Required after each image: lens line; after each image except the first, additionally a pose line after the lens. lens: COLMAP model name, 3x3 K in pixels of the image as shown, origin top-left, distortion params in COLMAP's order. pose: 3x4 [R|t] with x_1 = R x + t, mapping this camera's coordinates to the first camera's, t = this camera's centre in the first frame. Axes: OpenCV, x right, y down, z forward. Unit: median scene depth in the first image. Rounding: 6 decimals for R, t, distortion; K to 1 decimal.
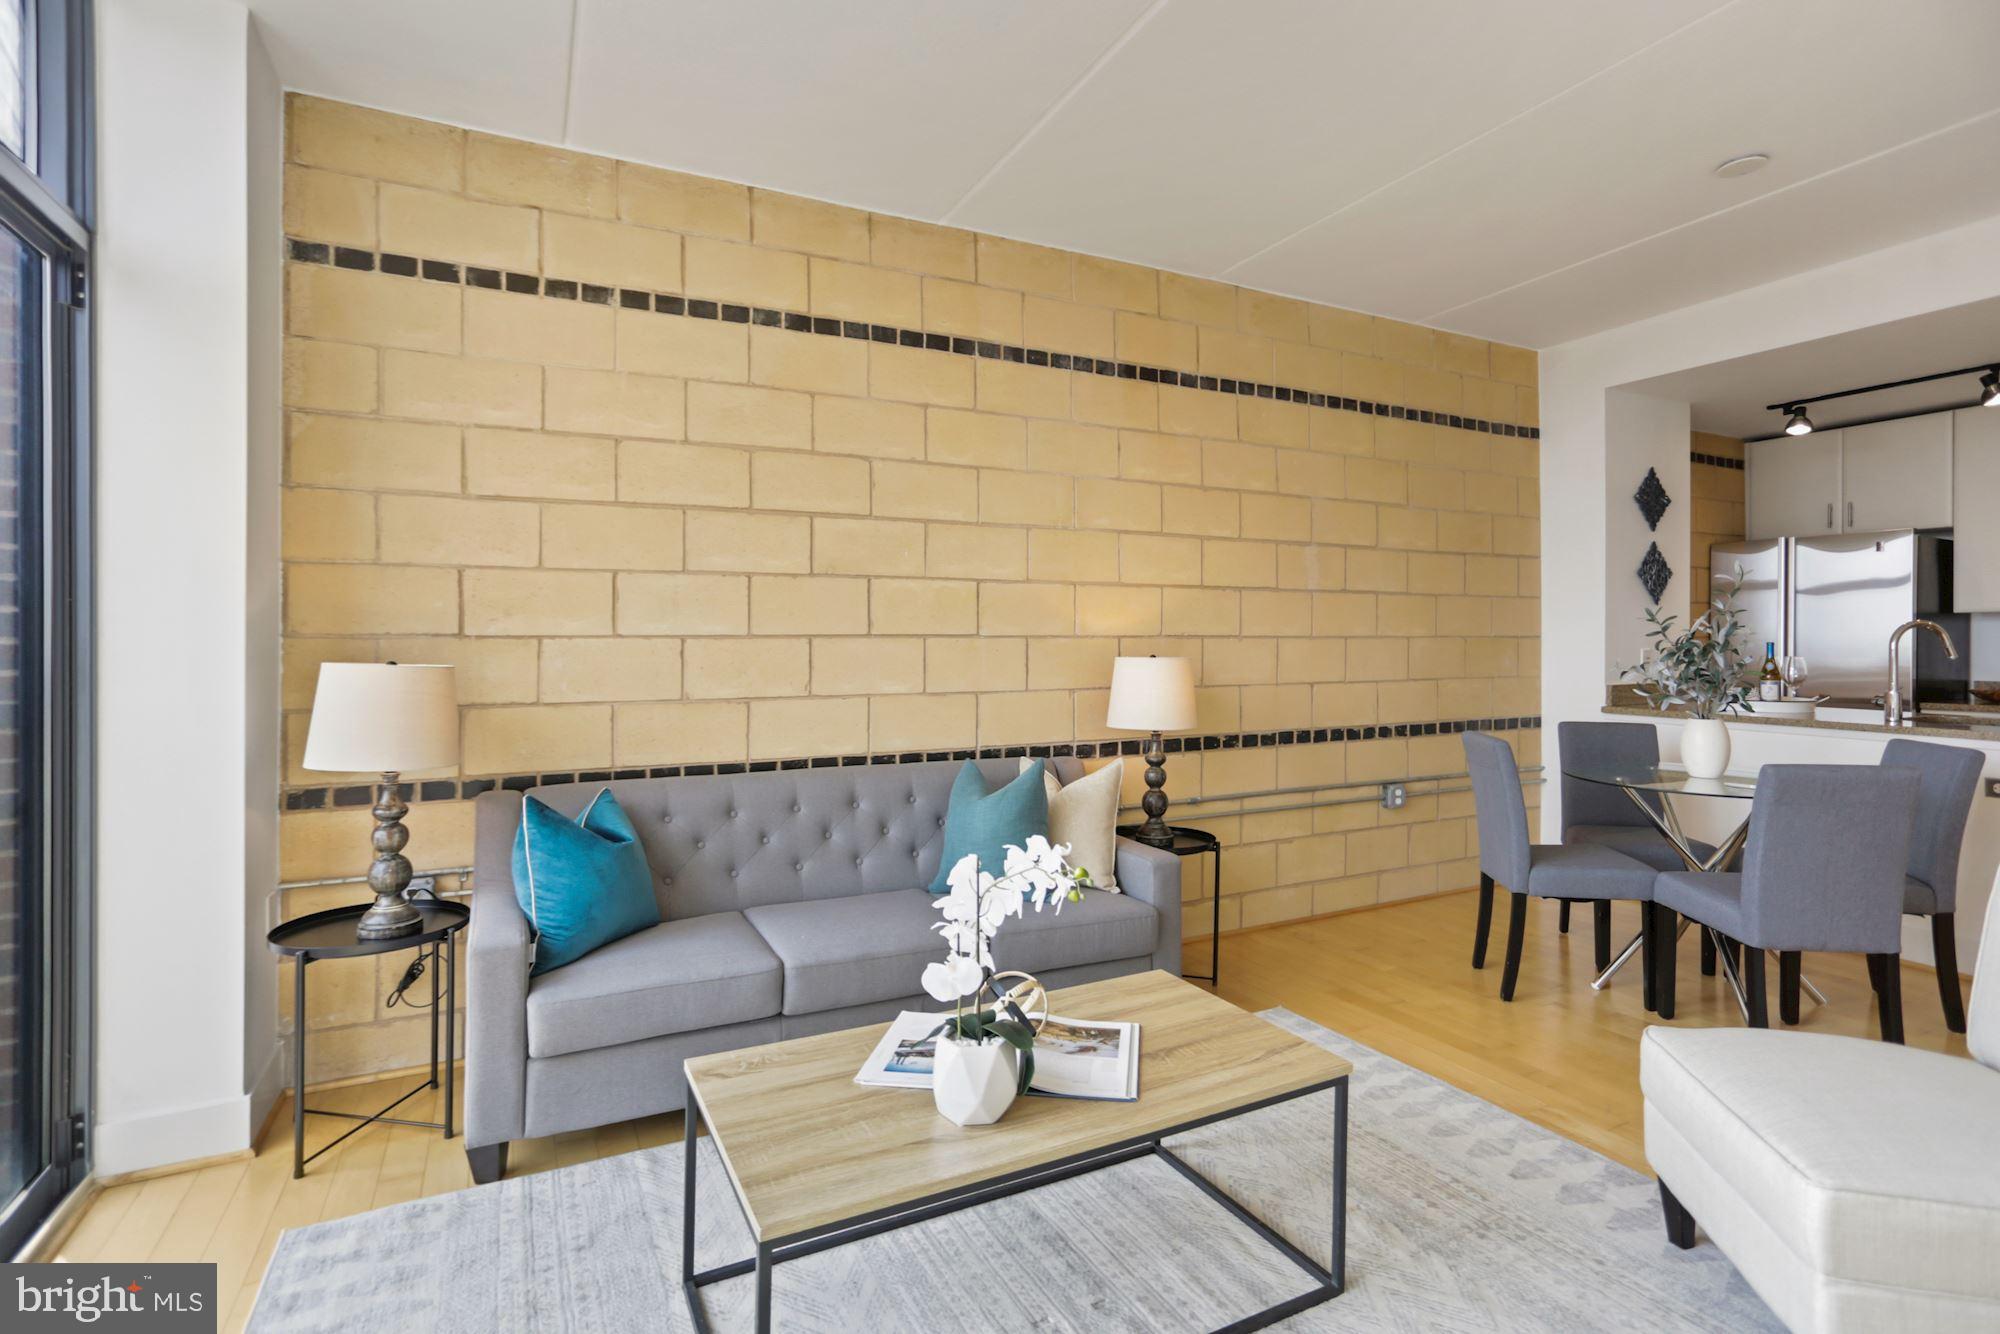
lens RADIAL K [[993.3, 0, 1007.0], [0, 993.3, 633.9], [0, 0, 1]] dist [-0.055545, 0.050739]
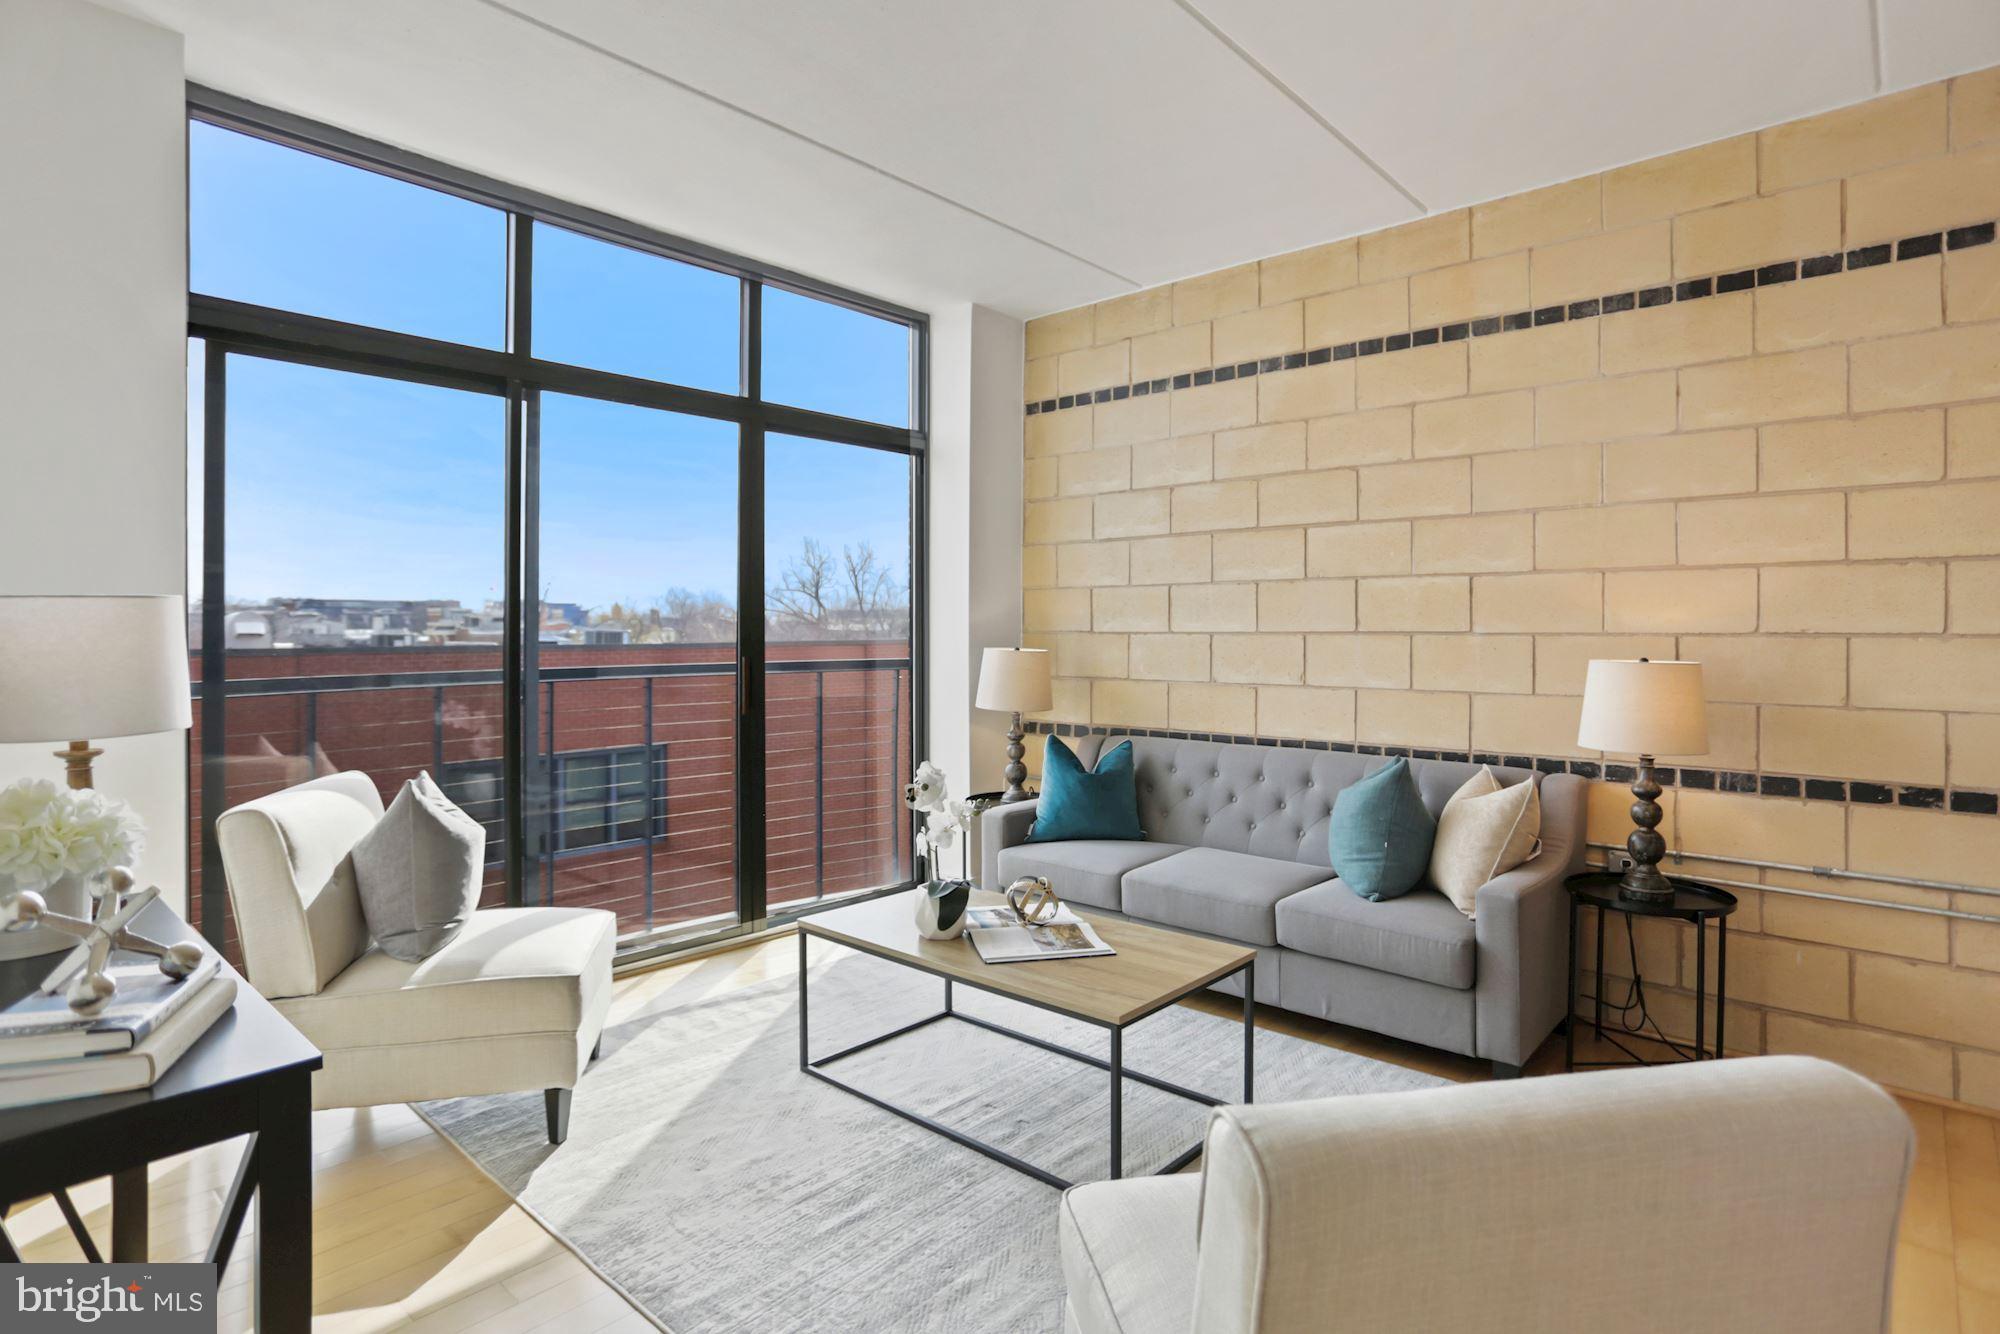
lens RADIAL K [[1027.6, 0, 1012.8], [0, 1027.6, 625.2], [0, 0, 1]] dist [-0.054698, 0.034756]
pose [[0.354120, -0.004956, -0.935187, 0.703755], [-0.001172, 0.999983, -0.005743, 0.000414], [0.935199, 0.003130, 0.354108, 0.241715]]
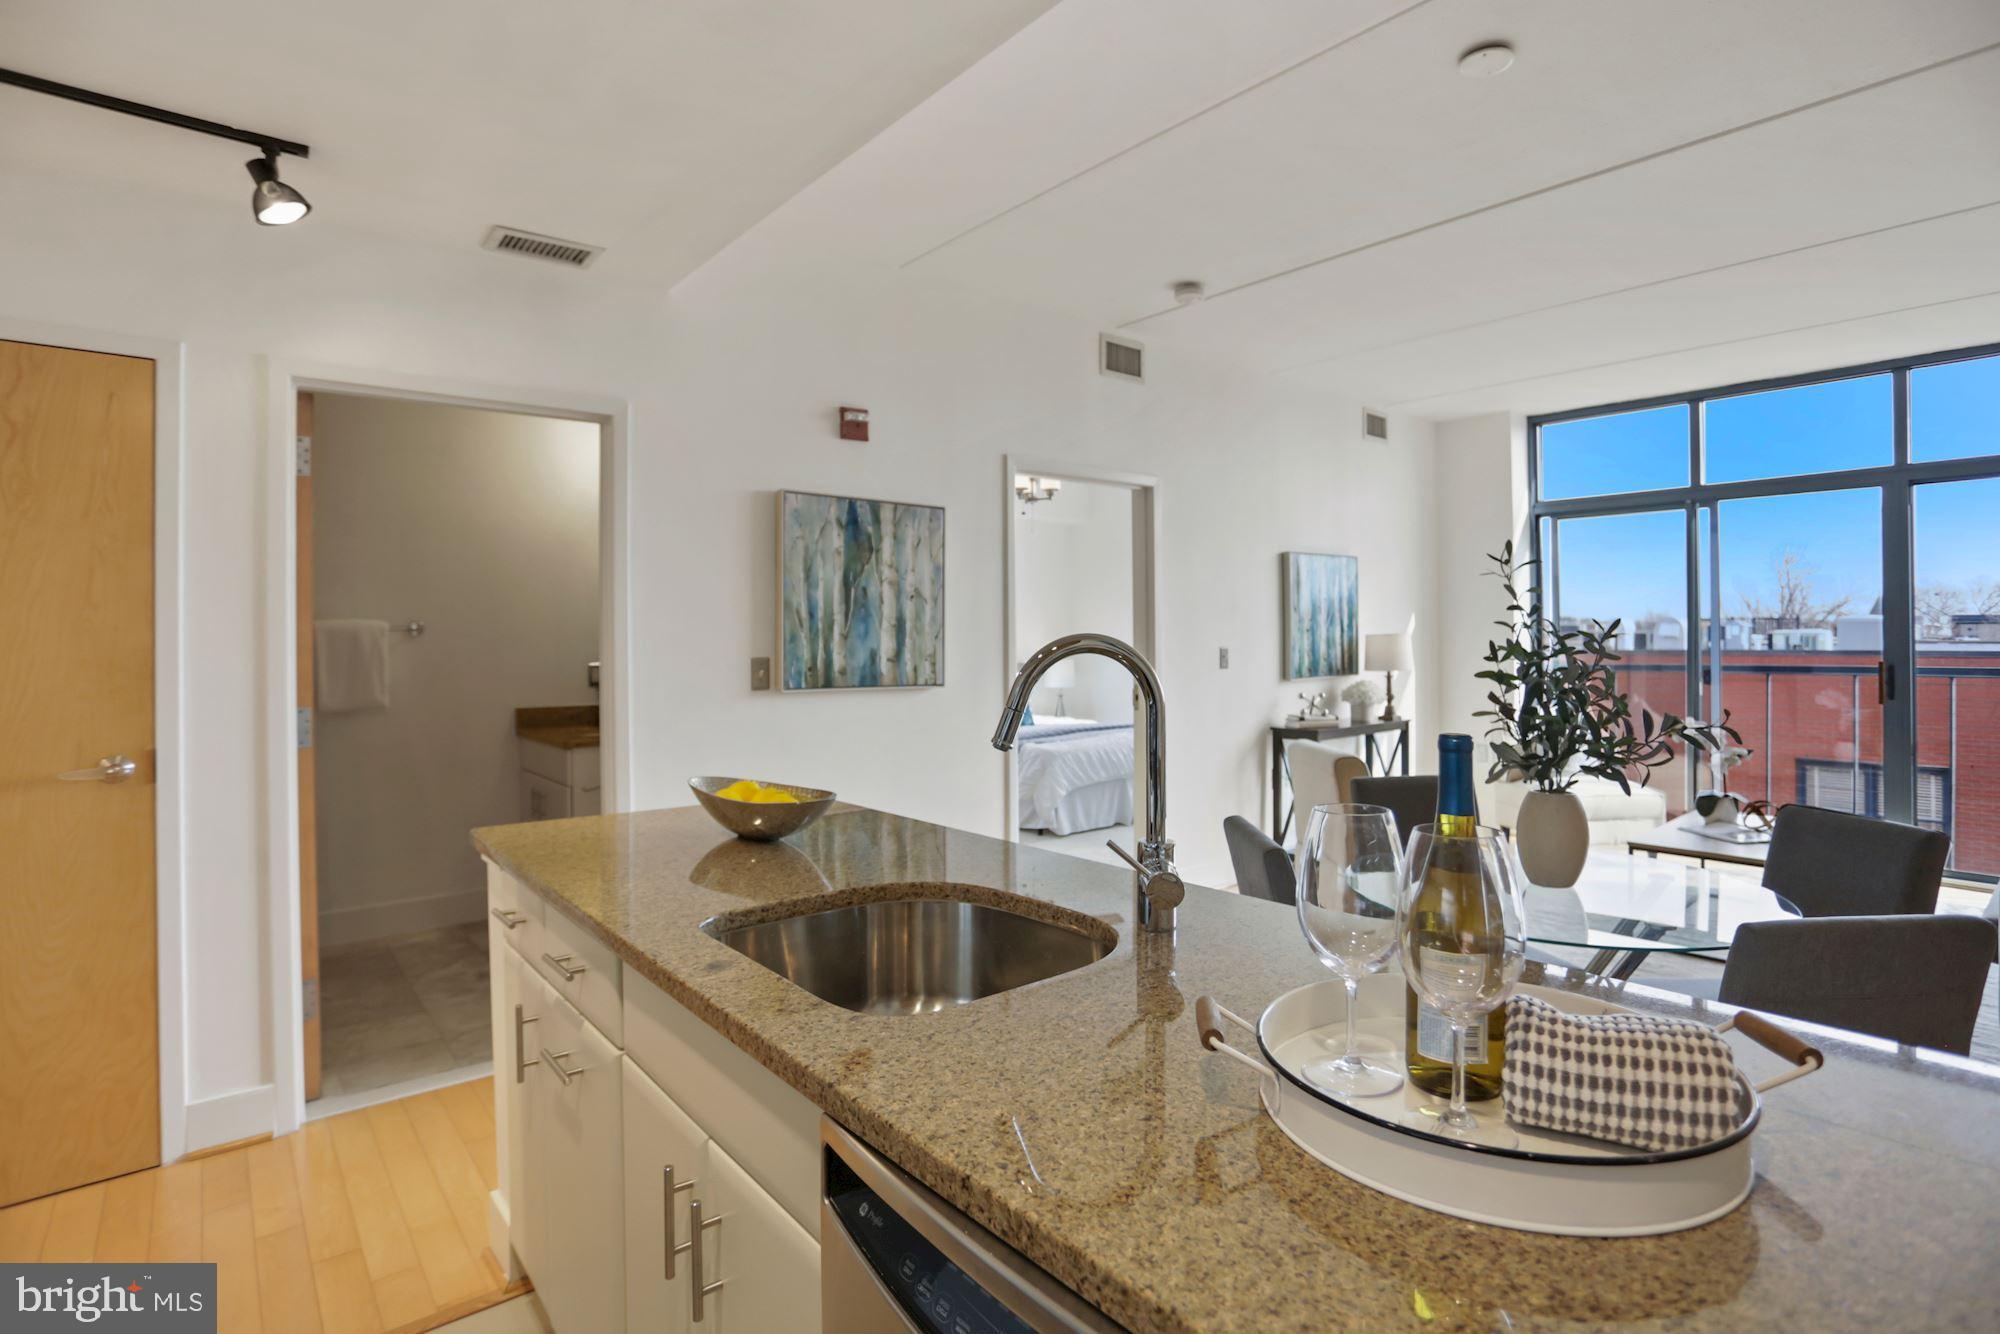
lens RADIAL K [[992.0, 0, 995.9], [0, 992.0, 635.1], [0, 0, 1]] dist [-0.073818, 0.029820]
pose [[-0.976687, 0.003186, -0.214644, 1.109285], [0.003111, 0.999995, 0.000687, -0.015154], [0.214646, 0.000003, -0.976692, 1.415423]]
